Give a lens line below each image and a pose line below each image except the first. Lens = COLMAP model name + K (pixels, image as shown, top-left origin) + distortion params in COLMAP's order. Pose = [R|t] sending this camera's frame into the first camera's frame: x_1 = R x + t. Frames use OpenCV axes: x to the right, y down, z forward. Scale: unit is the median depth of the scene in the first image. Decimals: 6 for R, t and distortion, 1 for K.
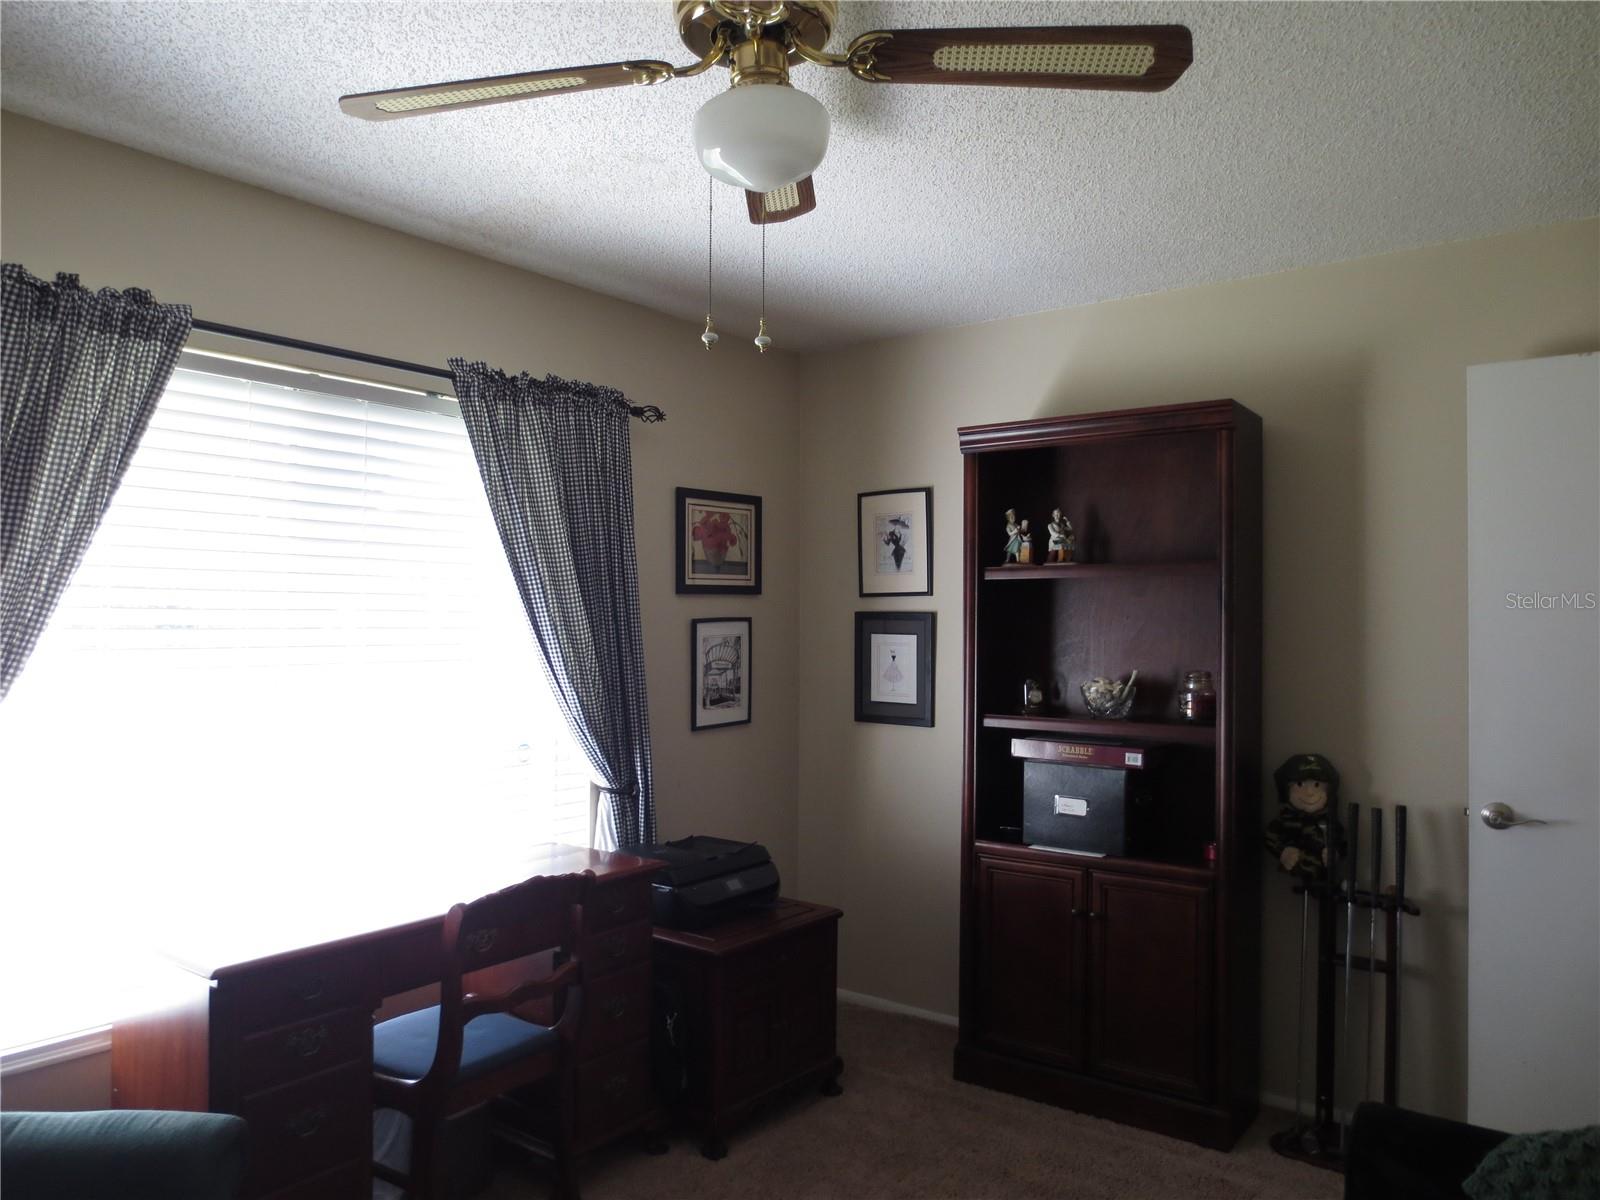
lens RADIAL K [[1126.0, 0, 801.6], [0, 1126.0, 602.1], [0, 0, 1]] dist [-0.037332, 0.016384]
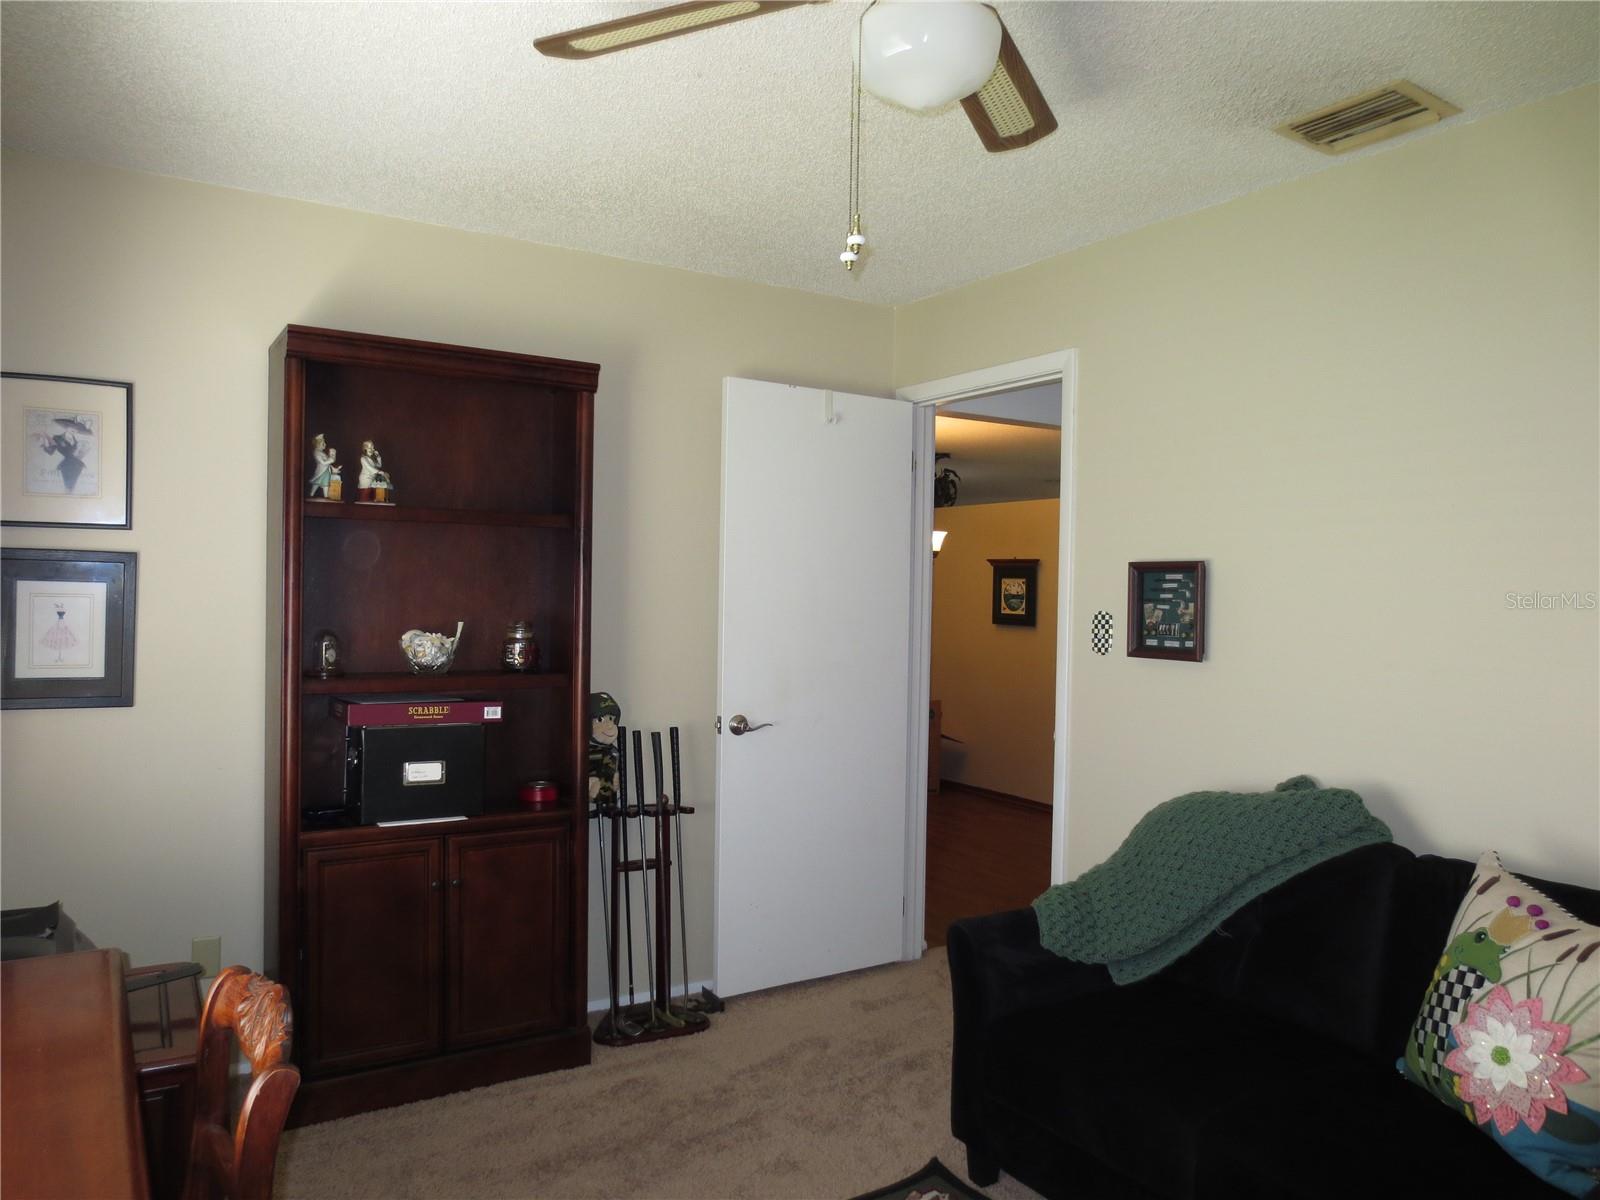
lens RADIAL K [[1126.0, 0, 802.6], [0, 1126.0, 605.4], [0, 0, 1]] dist [-0.037332, 0.016384]
pose [[0.357100, -0.006621, 0.934043, -0.471759], [-0.031123, 0.999335, 0.018982, 0.018719], [-0.933548, -0.035849, 0.356657, 0.368482]]
